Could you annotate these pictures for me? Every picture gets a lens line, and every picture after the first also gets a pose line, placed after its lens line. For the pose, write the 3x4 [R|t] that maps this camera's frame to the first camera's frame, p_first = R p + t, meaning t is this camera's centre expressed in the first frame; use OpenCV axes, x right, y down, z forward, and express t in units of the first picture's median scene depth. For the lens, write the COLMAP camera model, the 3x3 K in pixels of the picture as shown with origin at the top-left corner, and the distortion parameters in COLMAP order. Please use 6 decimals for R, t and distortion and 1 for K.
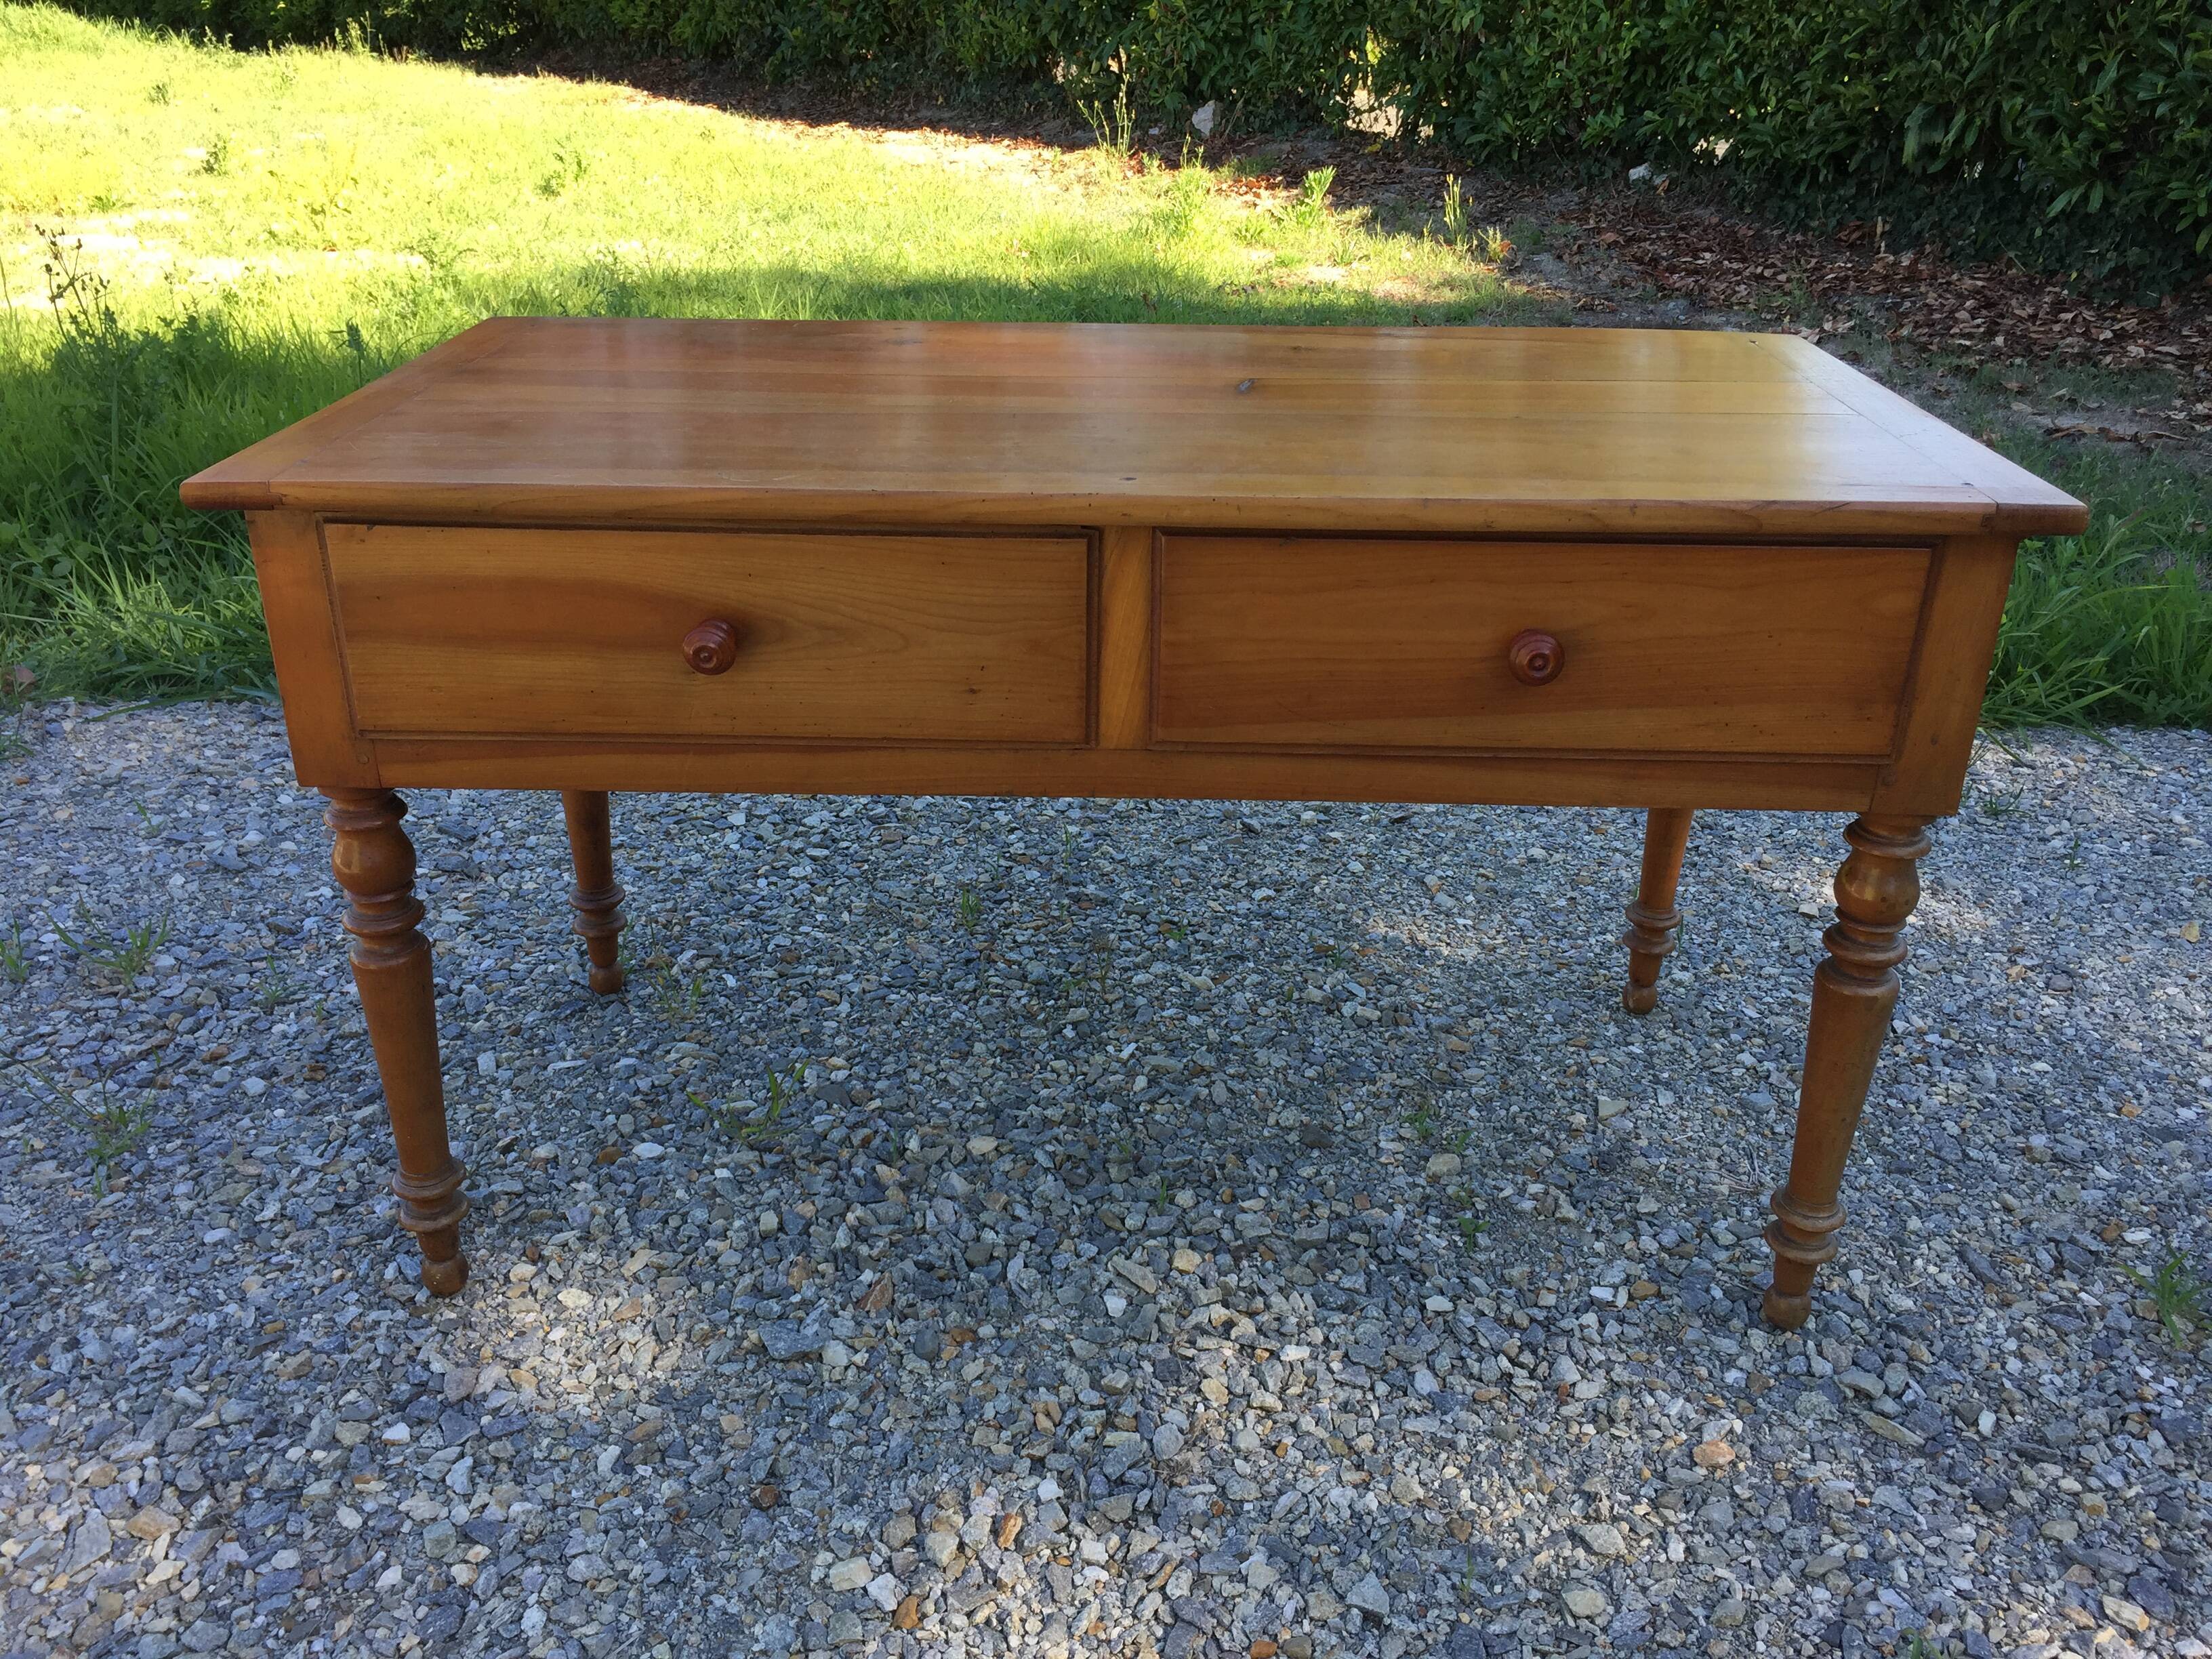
lens RADIAL K [[1879.9, 0, 1111.8], [0, 1879.9, 835.1], [0, 0, 1]] dist [0.084261, -0.114670]
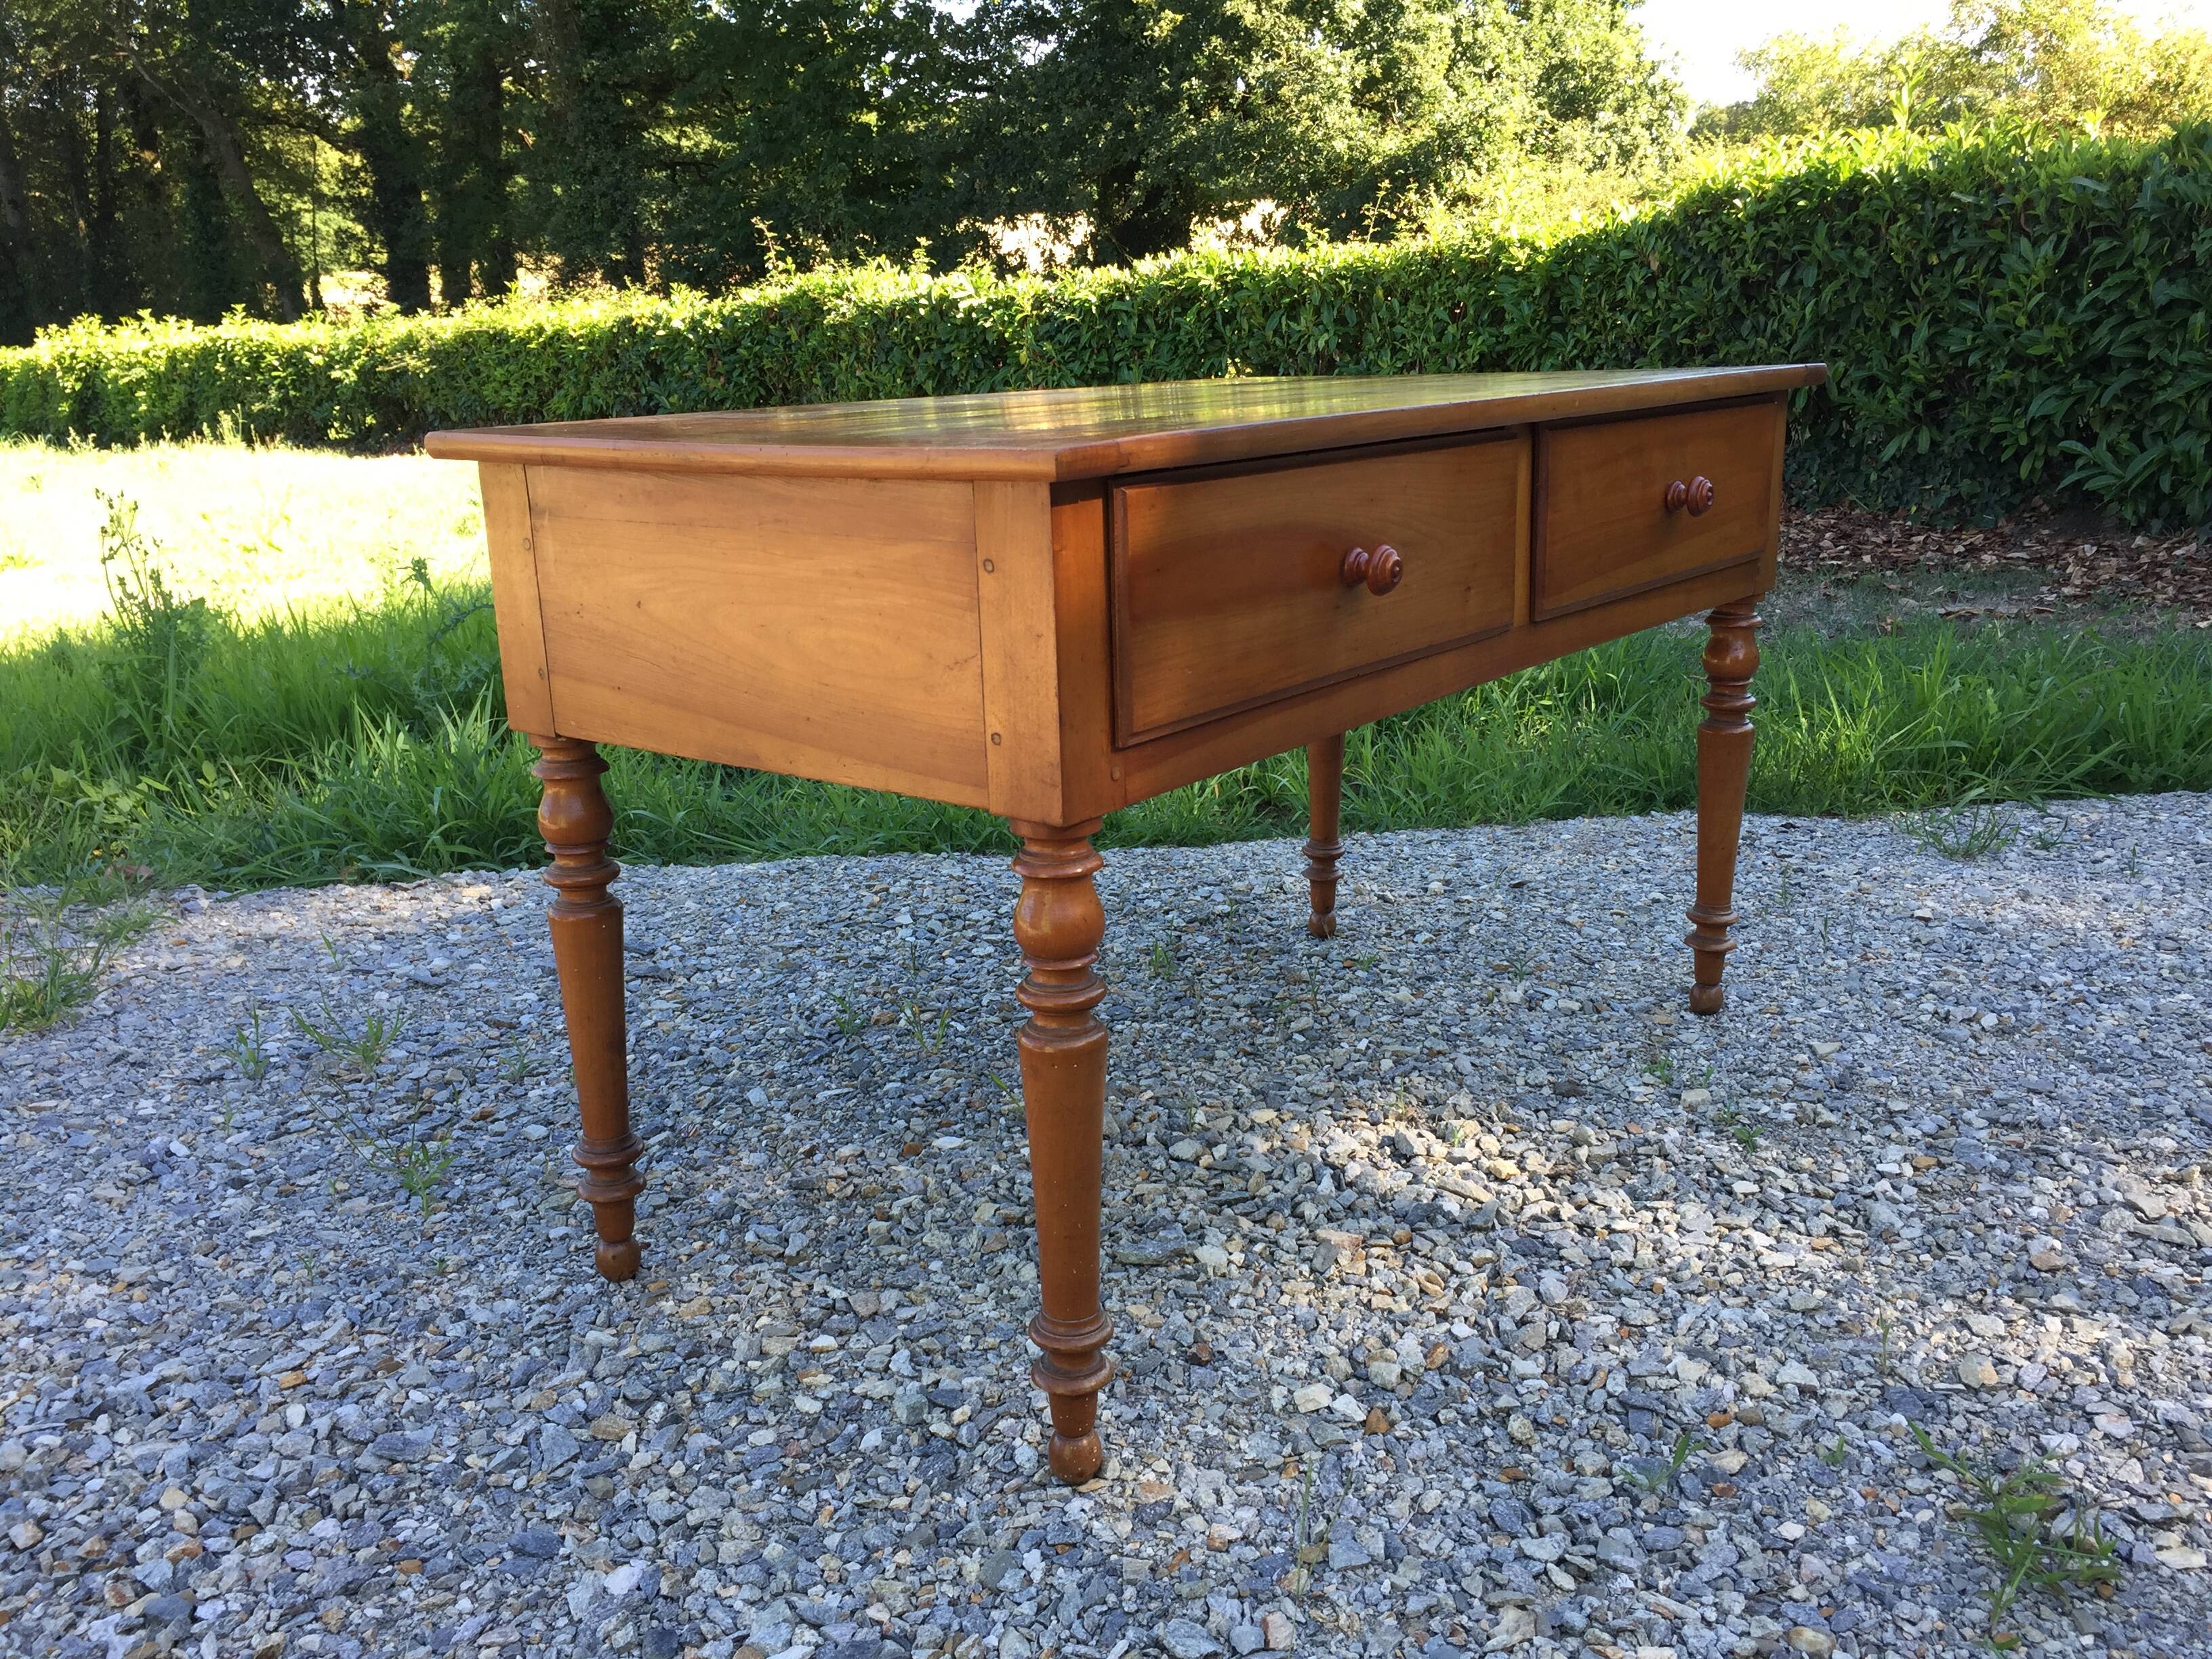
lens RADIAL K [[1879.9, 0, 1113.5], [0, 1879.9, 846.5], [0, 0, 1]] dist [0.084261, -0.114670]
pose [[0.994080, -0.063135, 0.088428, -0.226871], [0.077901, 0.981486, -0.174976, 0.187916], [-0.075744, 0.180829, 0.980594, -0.050386]]
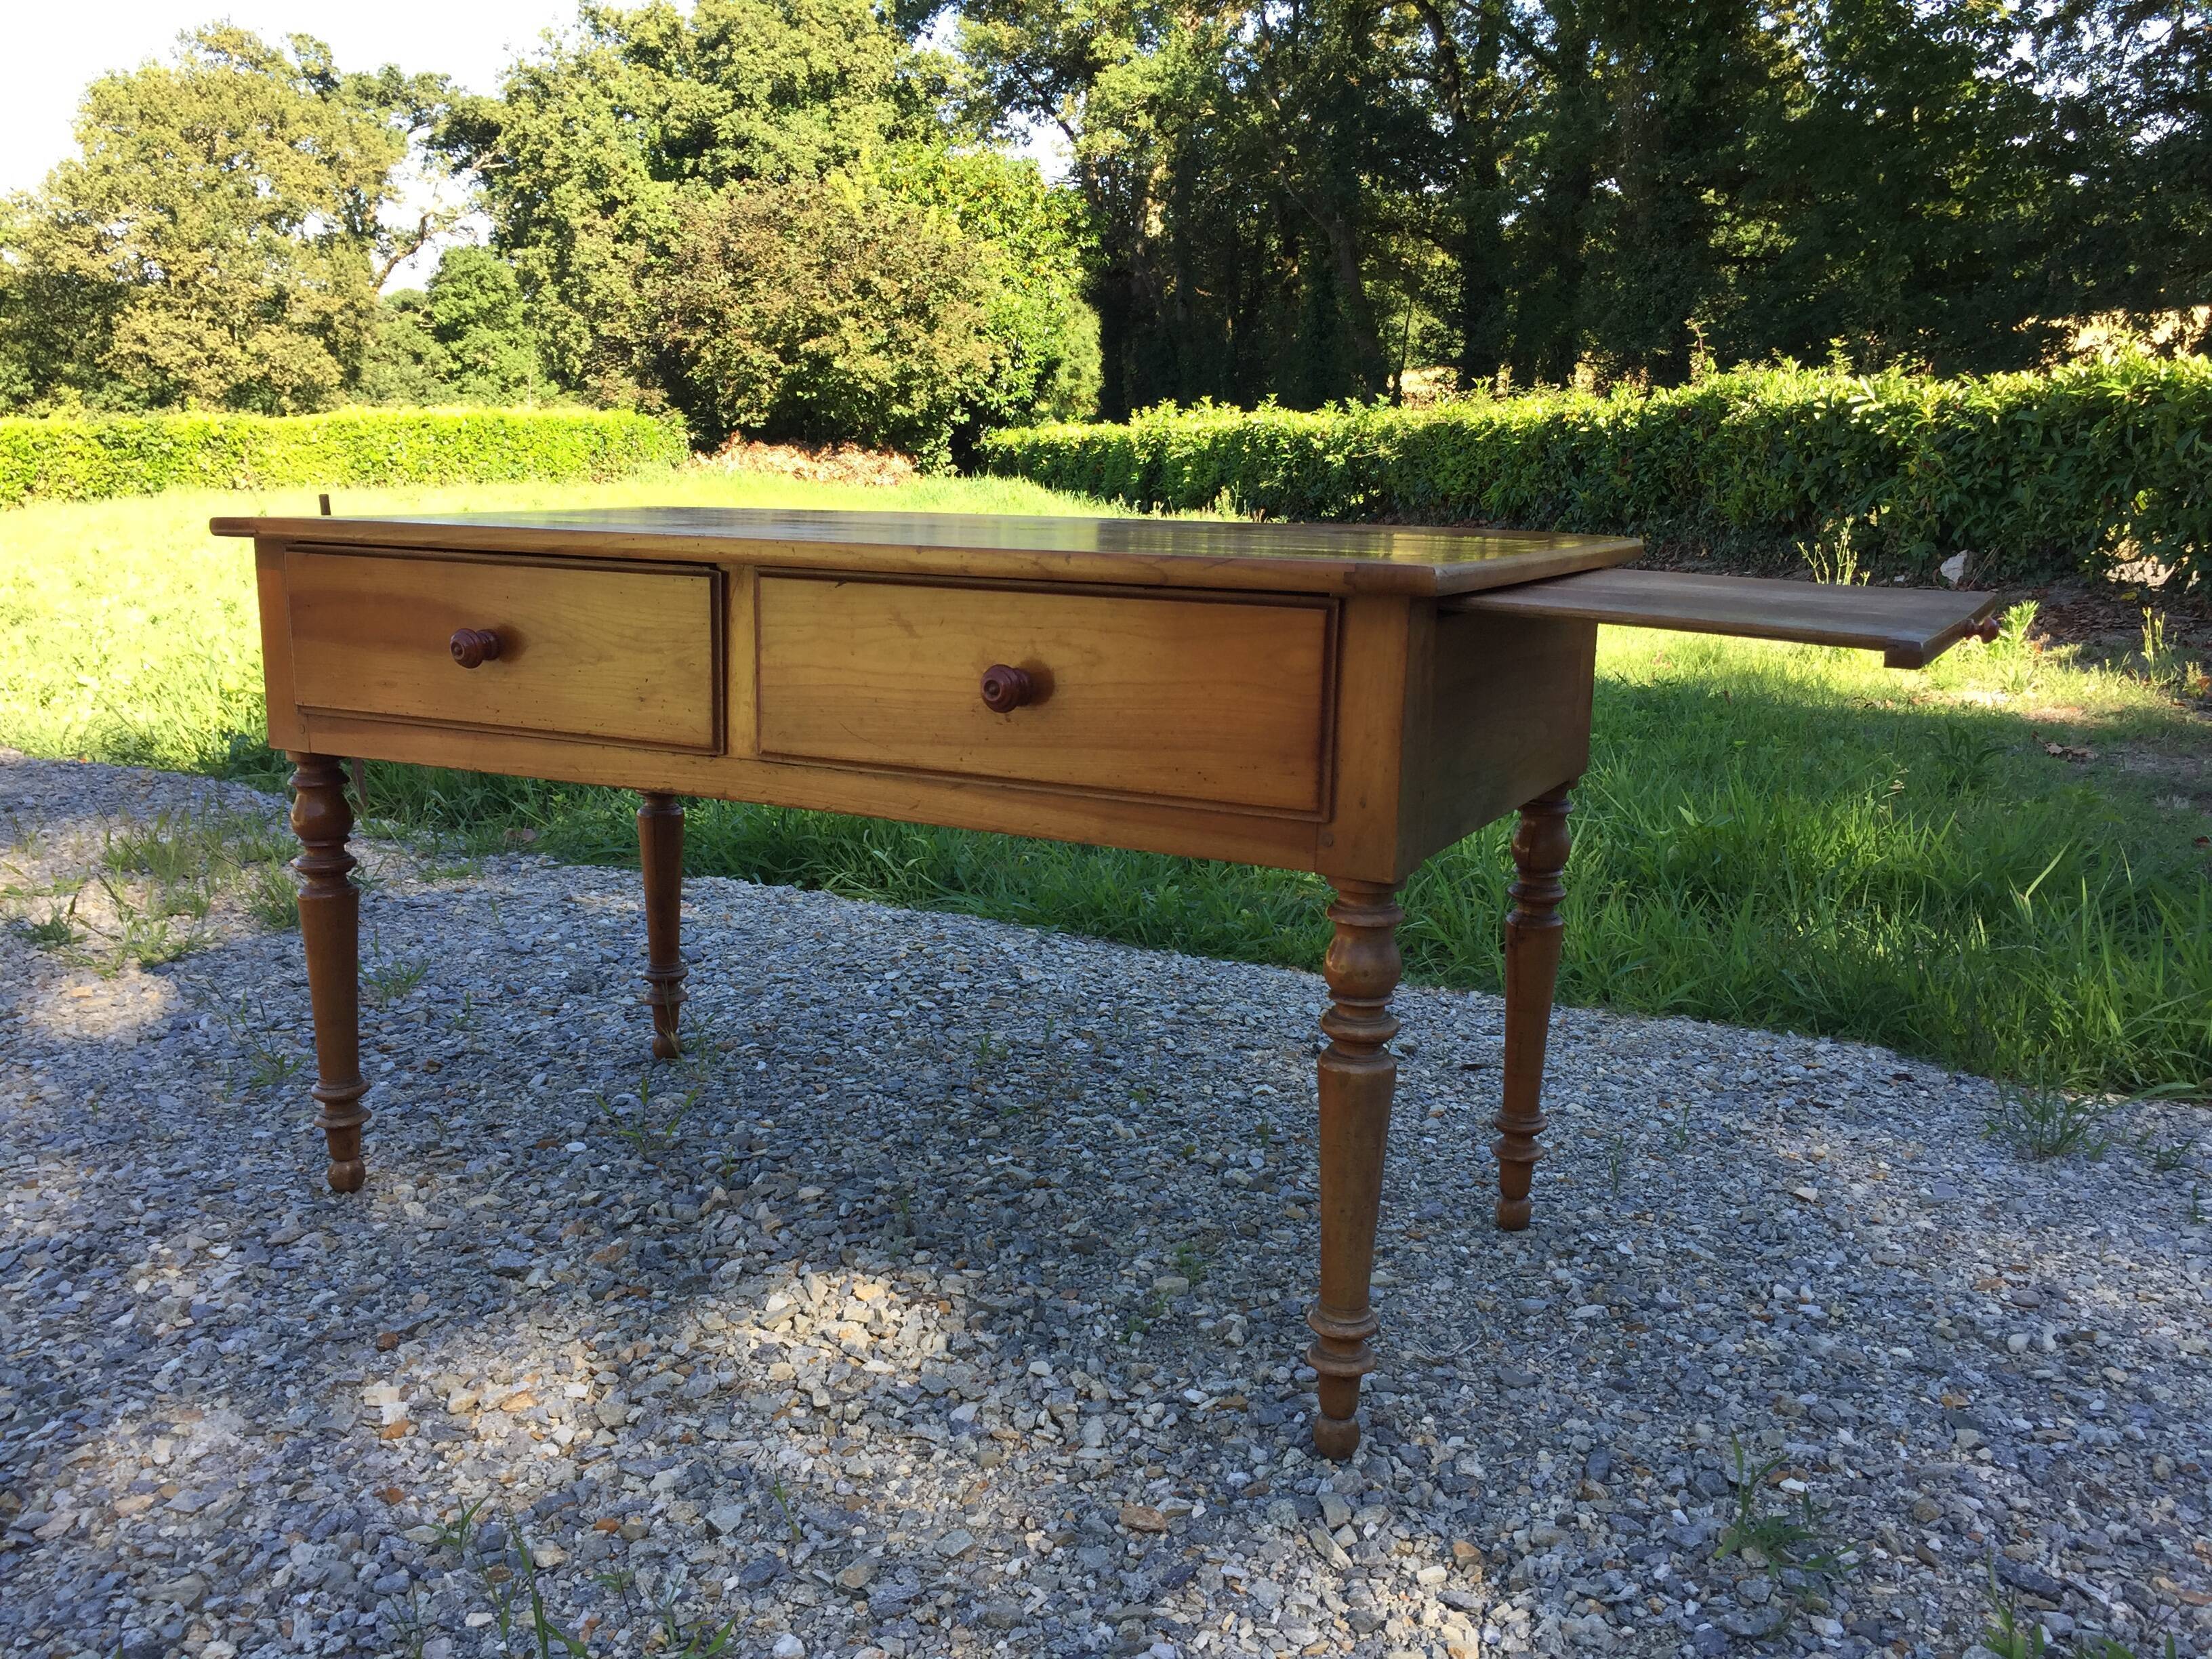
lens RADIAL K [[1879.9, 0, 1109.6], [0, 1879.9, 839.8], [0, 0, 1]] dist [0.084261, -0.114670]
pose [[0.896380, 0.093770, -0.433256, 0.537990], [-0.192381, 0.962822, -0.189642, 0.136253], [0.399365, 0.253341, 0.881093, 0.028624]]
